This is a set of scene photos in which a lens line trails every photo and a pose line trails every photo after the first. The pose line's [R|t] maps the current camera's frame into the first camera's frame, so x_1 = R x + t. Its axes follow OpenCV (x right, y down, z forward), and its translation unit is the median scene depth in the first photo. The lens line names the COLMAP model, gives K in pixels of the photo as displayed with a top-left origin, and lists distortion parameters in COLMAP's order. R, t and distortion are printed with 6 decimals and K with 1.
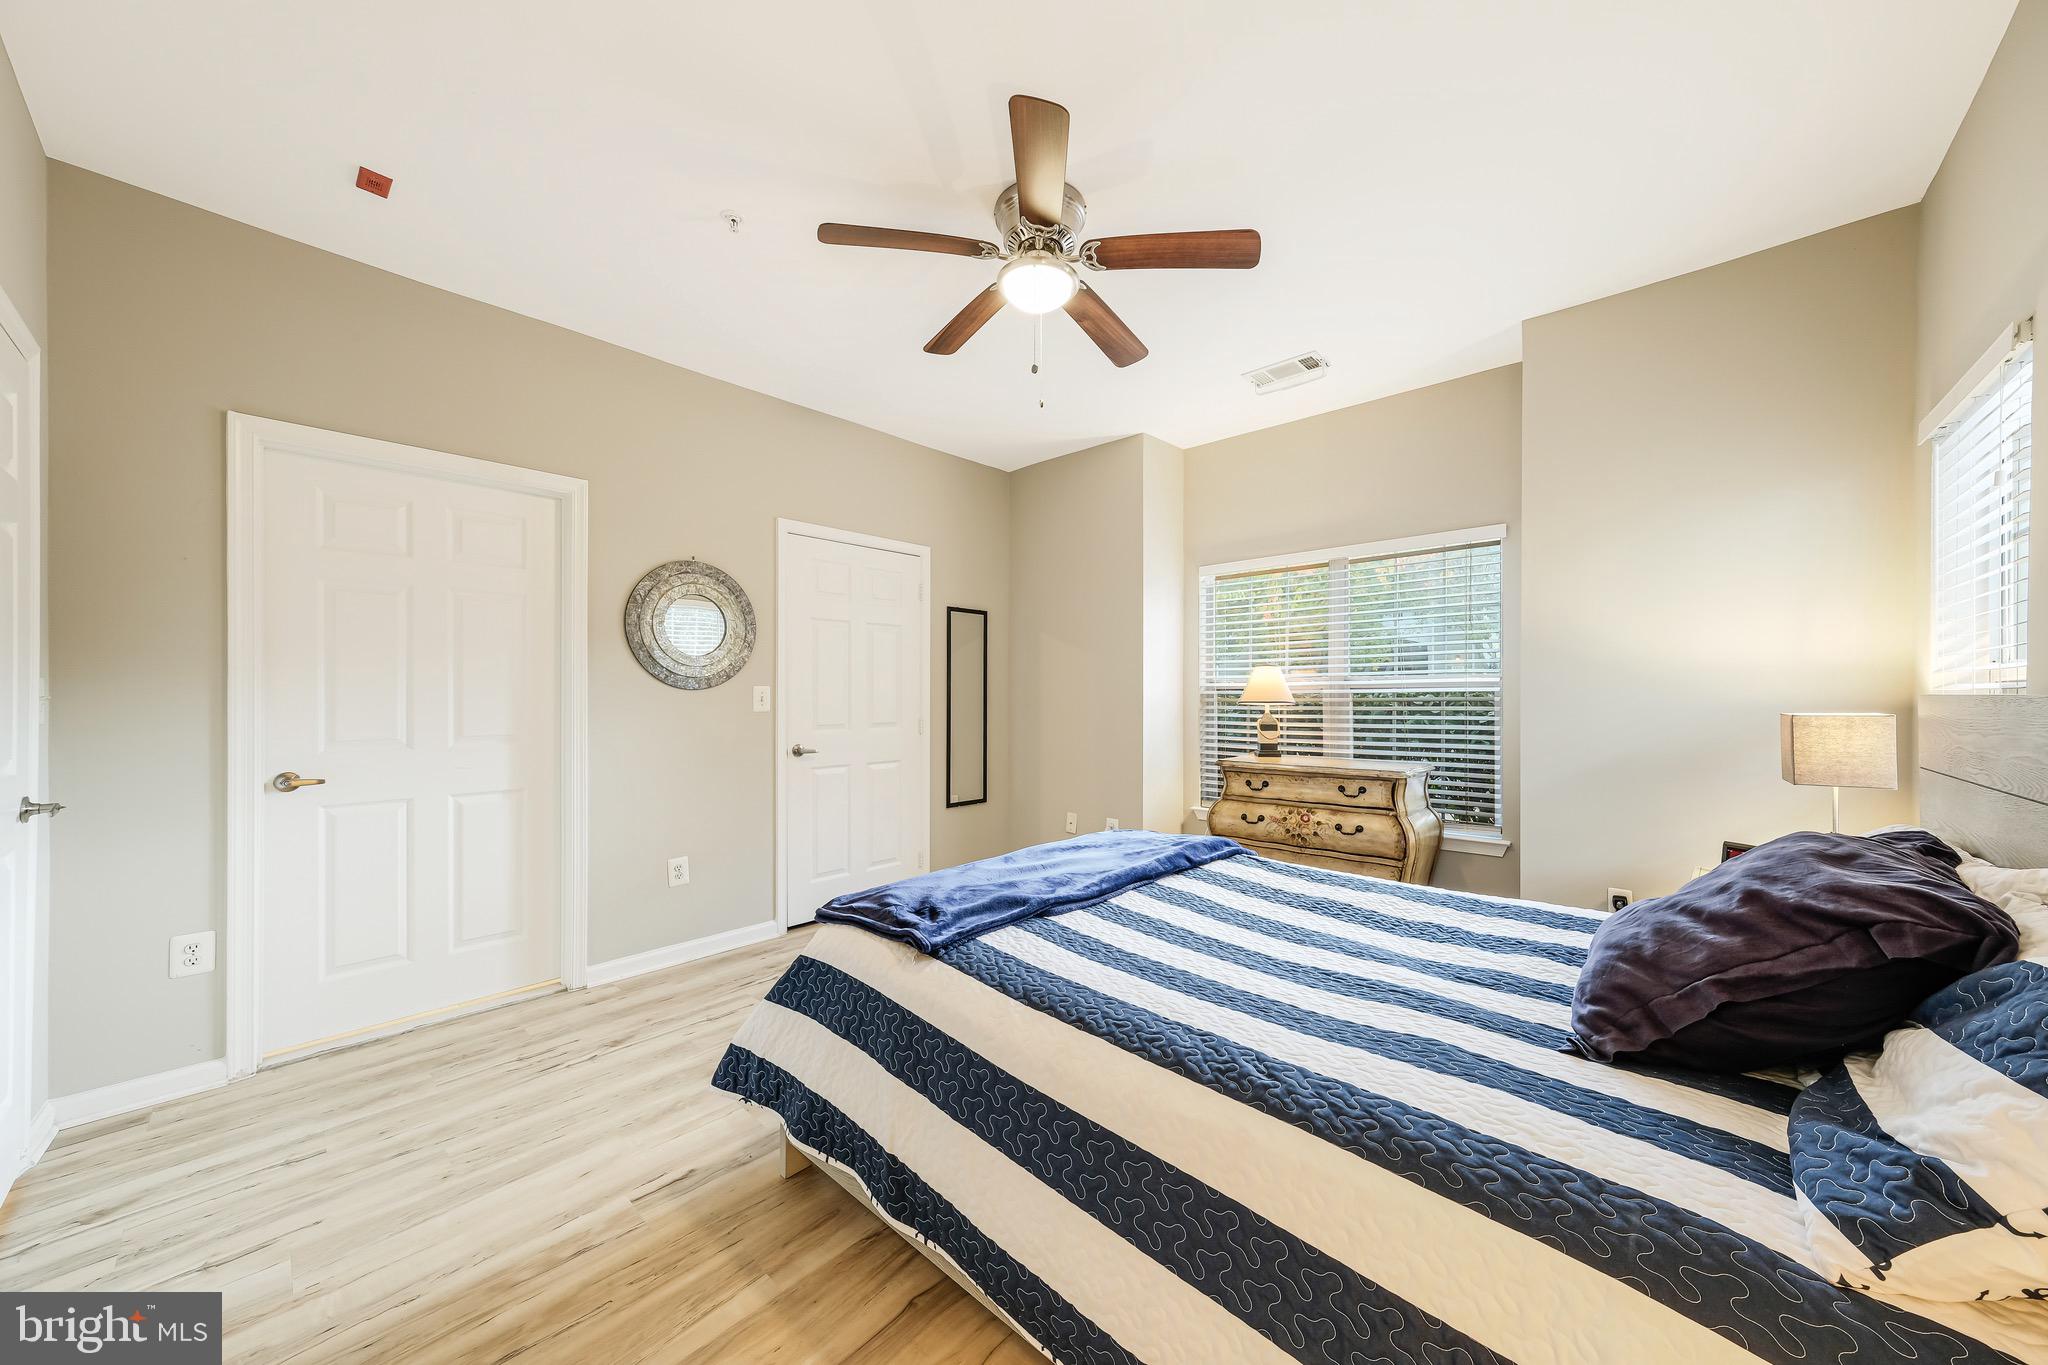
lens RADIAL K [[716.2, 0, 1029.7], [0, 716.2, 696.8], [0, 0, 1]] dist [-0.004776, 0.000823]
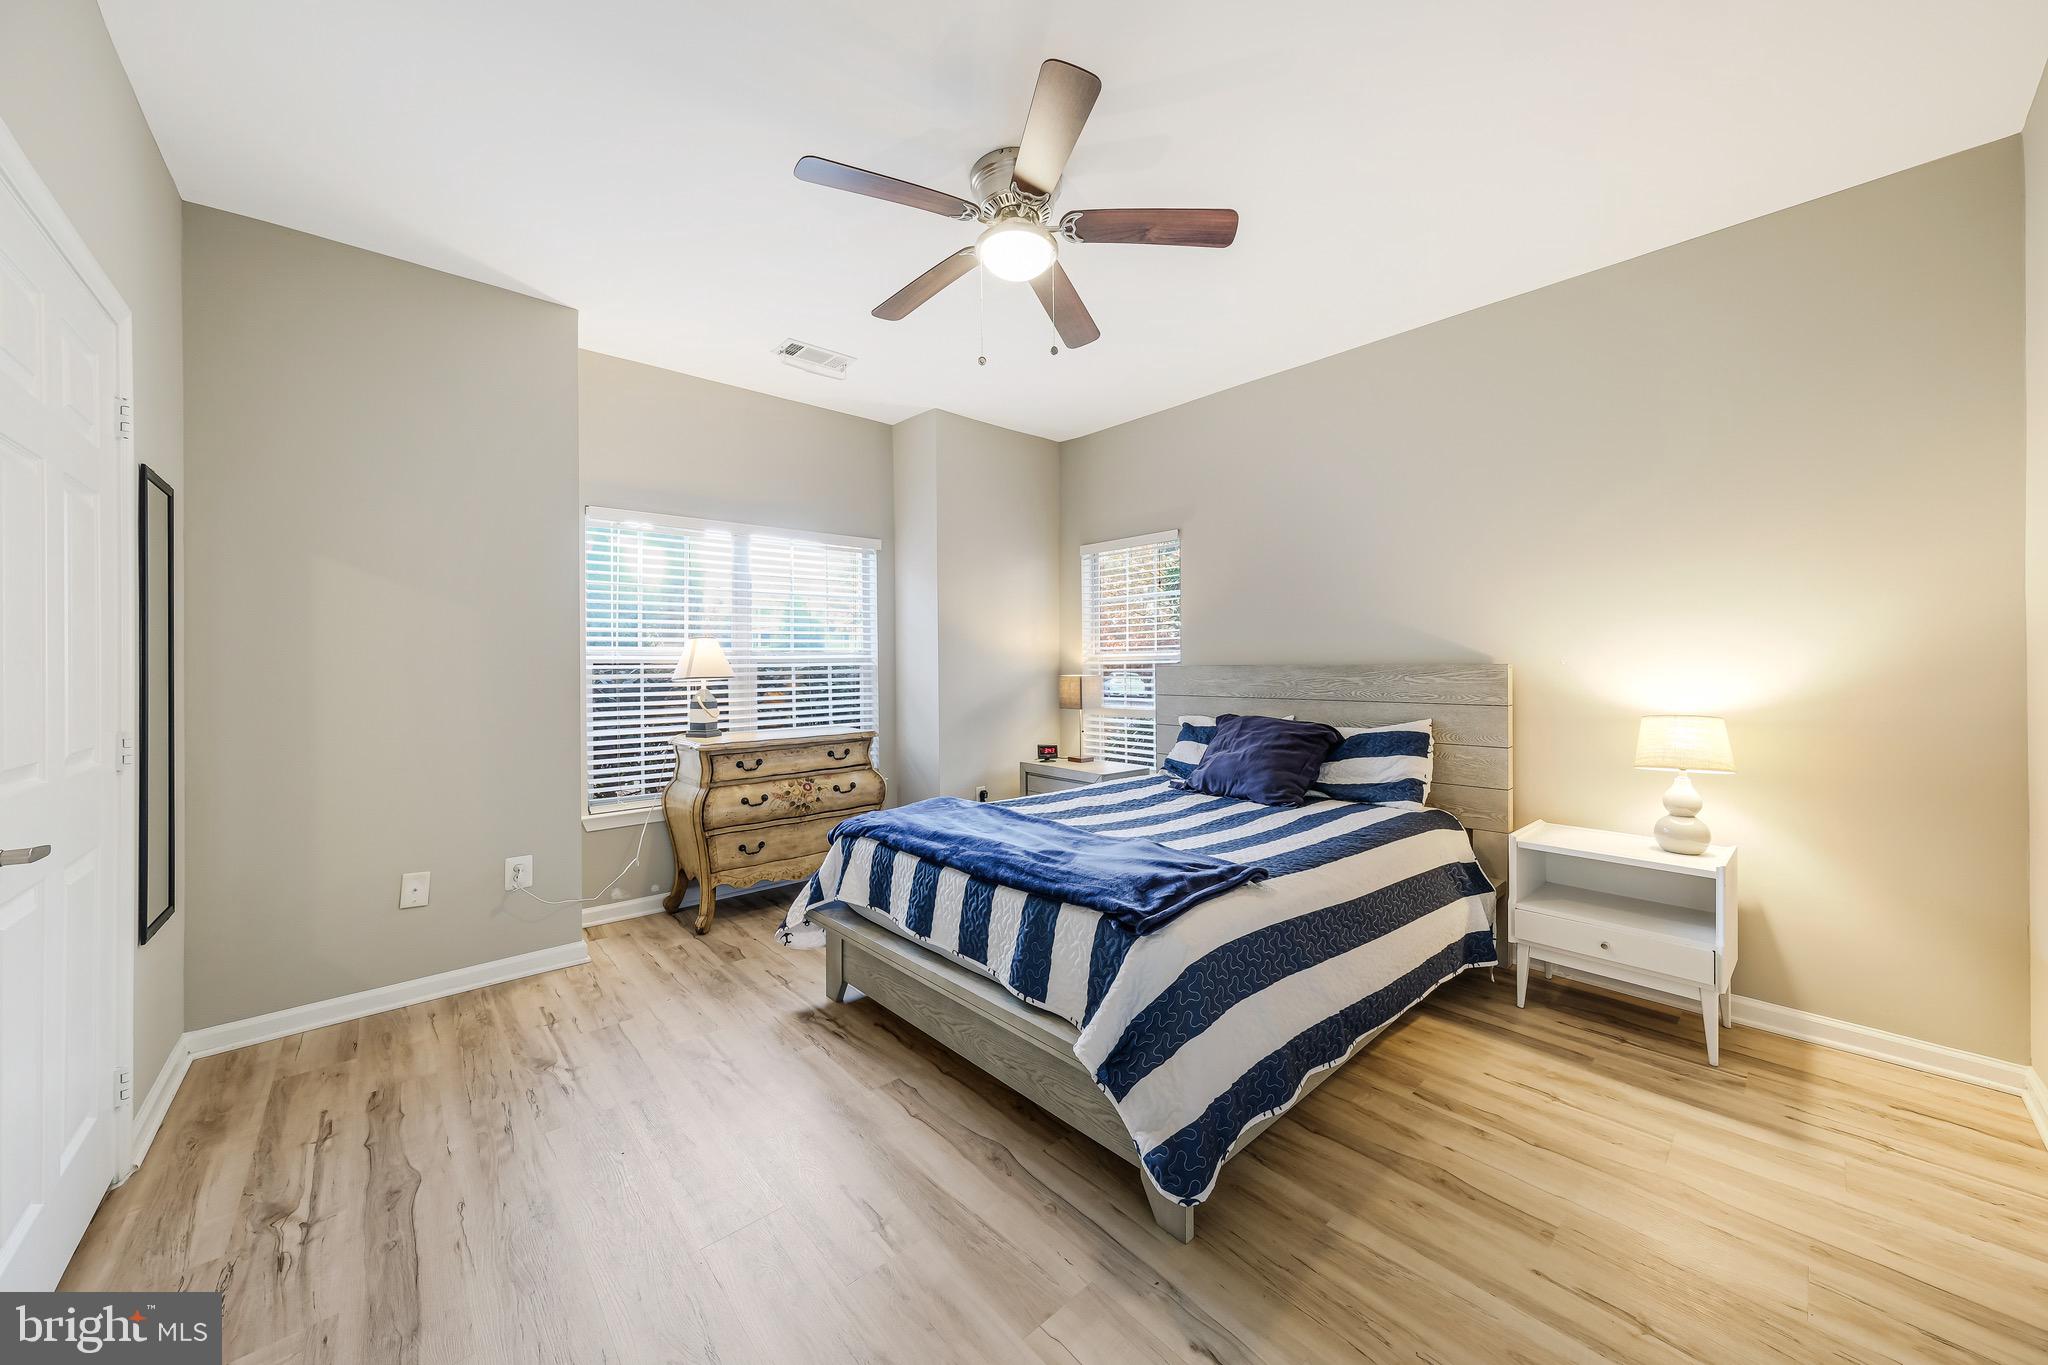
lens RADIAL K [[716.2, 0, 1032.0], [0, 716.2, 666.6], [0, 0, 1]] dist [-0.004776, 0.000823]
pose [[0.090704, -0.000487, 0.995878, -0.643881], [0.010435, 0.999945, -0.000462, -0.002606], [-0.995823, 0.010433, 0.090704, 0.591823]]
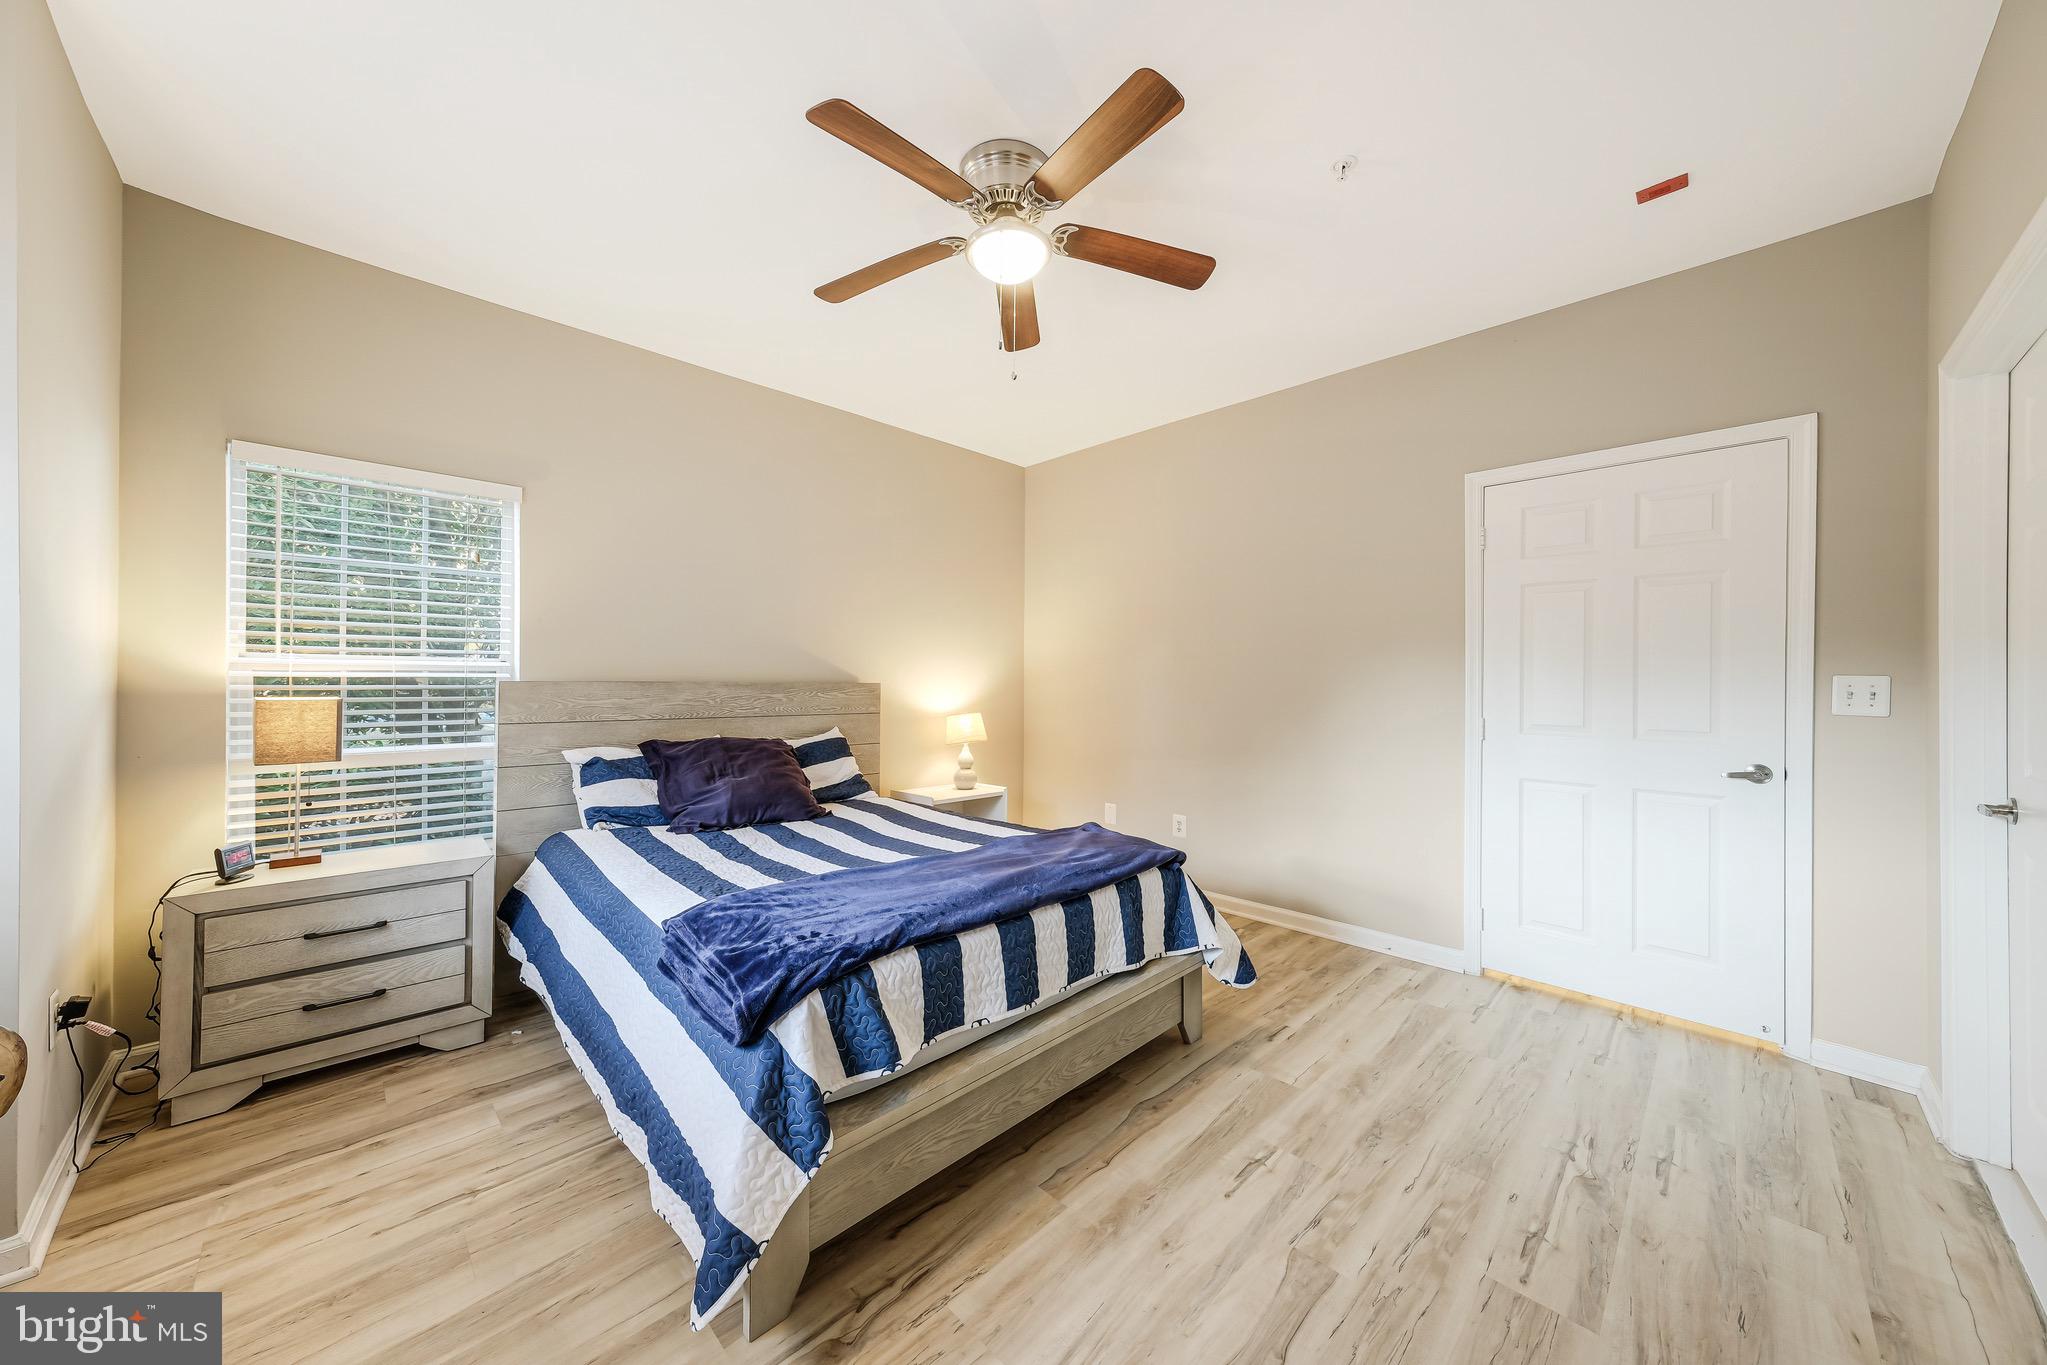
lens RADIAL K [[715.9, 0, 1019.6], [0, 715.9, 678.5], [0, 0, 1]] dist [-0.004776, 0.000823]
pose [[-0.998730, -0.004889, 0.050140, -0.035660], [-0.004865, 0.999988, 0.000601, -0.009319], [-0.050142, 0.000356, -0.998742, 1.288922]]
